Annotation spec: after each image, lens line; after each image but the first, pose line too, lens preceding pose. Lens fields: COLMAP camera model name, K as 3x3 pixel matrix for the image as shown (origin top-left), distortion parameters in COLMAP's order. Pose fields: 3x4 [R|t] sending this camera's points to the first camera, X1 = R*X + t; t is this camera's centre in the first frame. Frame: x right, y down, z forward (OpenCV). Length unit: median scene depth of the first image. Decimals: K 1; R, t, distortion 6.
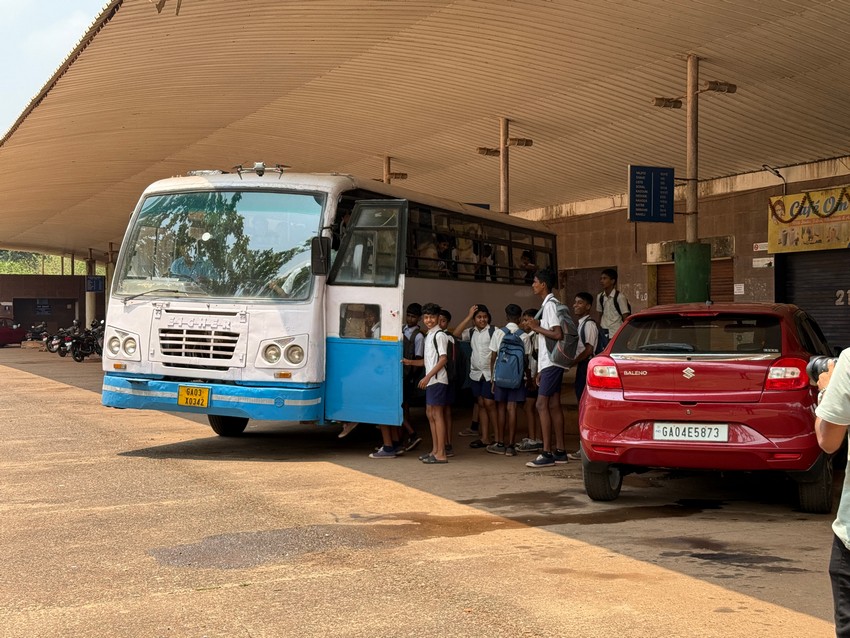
lens RADIAL K [[1187.1, 0, 397.7], [0, 1187.1, 333.4], [0, 0, 1]] dist [0.113933, 0.000000]
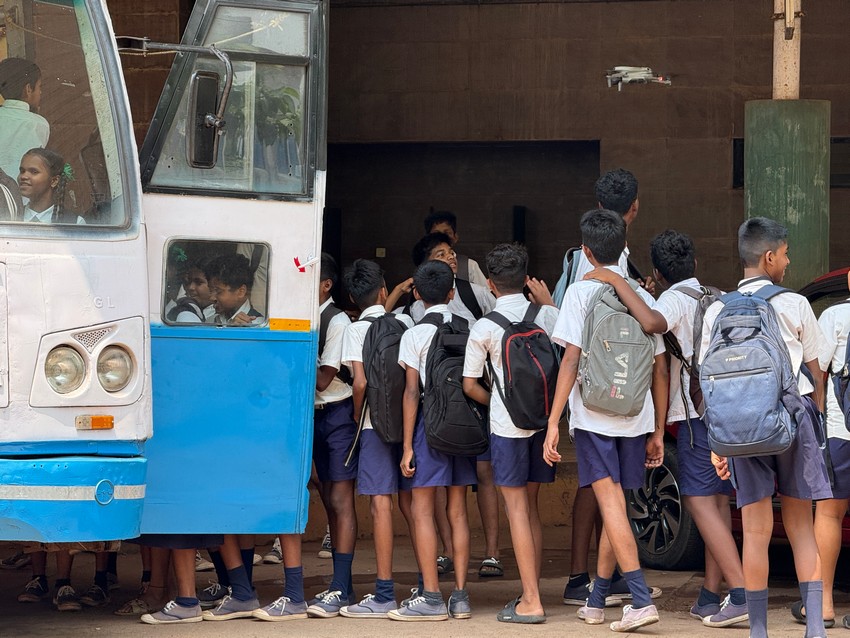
lens RADIAL K [[3011.6, 0, 462.1], [0, 3011.6, 343.3], [0, 0, 1]] dist [0.169873, 0.000000]
pose [[0.577490, -0.015996, 0.816241, -0.818296], [0.008408, 0.999872, 0.013646, -0.003021], [-0.816354, -0.001018, 0.577551, 0.332802]]
